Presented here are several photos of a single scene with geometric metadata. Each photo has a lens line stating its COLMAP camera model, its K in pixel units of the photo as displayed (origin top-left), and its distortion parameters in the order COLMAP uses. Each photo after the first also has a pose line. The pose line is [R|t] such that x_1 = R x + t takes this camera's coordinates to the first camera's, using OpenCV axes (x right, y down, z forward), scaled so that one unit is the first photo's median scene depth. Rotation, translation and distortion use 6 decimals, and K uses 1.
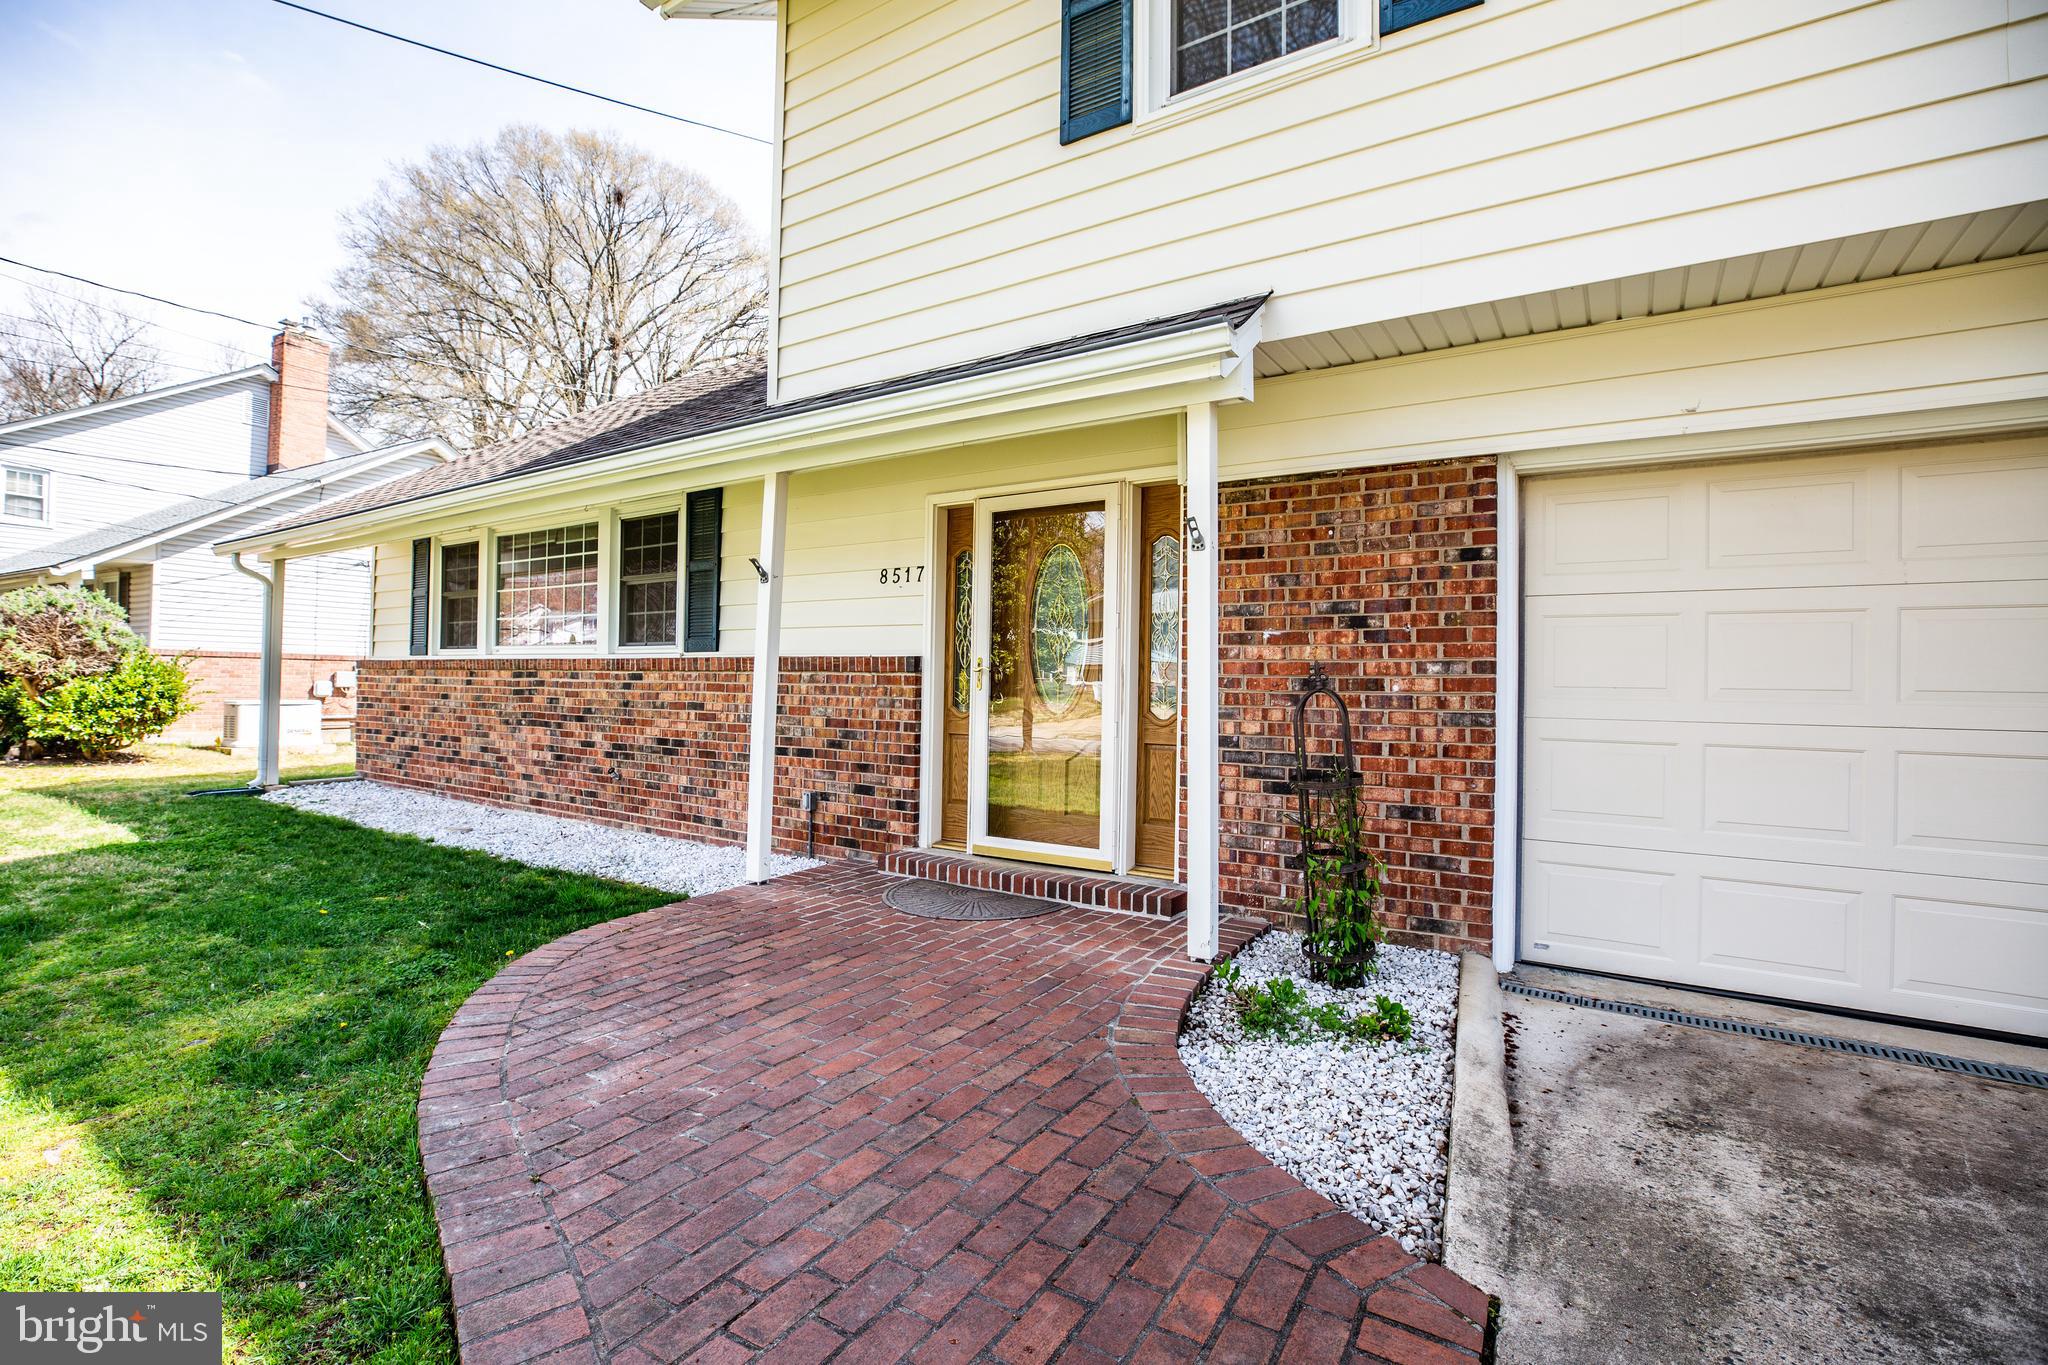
lens RADIAL K [[940.2, 0, 1024.5], [0, 940.2, 672.9], [0, 0, 1]] dist [-0.027974, 0.000800]
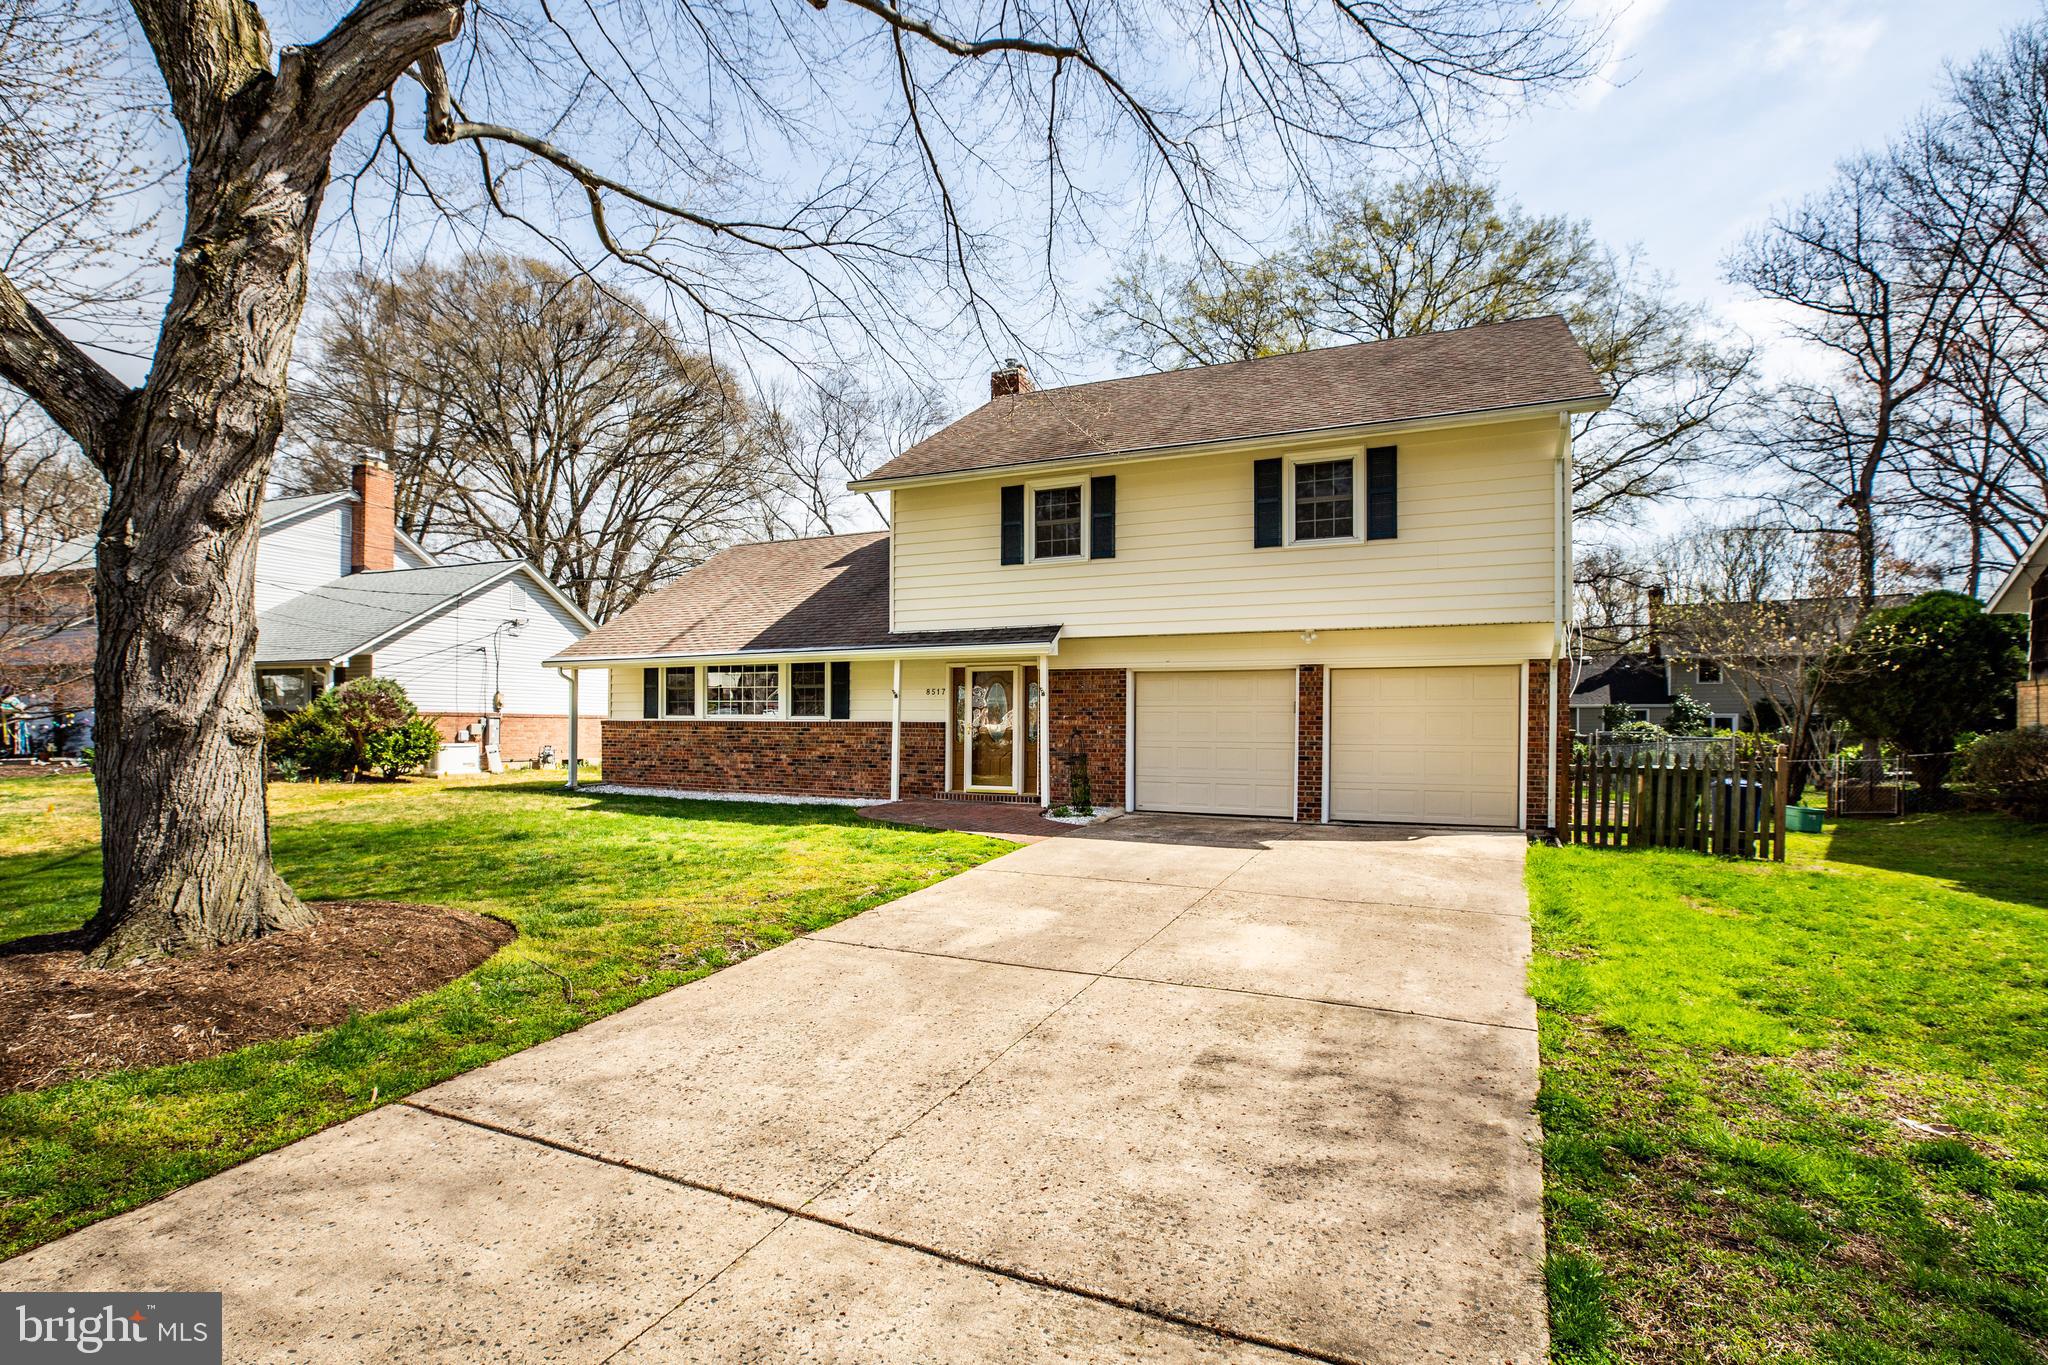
lens RADIAL K [[940.2, 0, 1024.5], [0, 940.2, 672.9], [0, 0, 1]] dist [-0.027974, 0.000800]
pose [[0.987759, 0.000321, 0.155986, -0.256485], [0.006112, 0.999150, -0.040758, -0.040409], [-0.155866, 0.041213, 0.986918, -1.463943]]
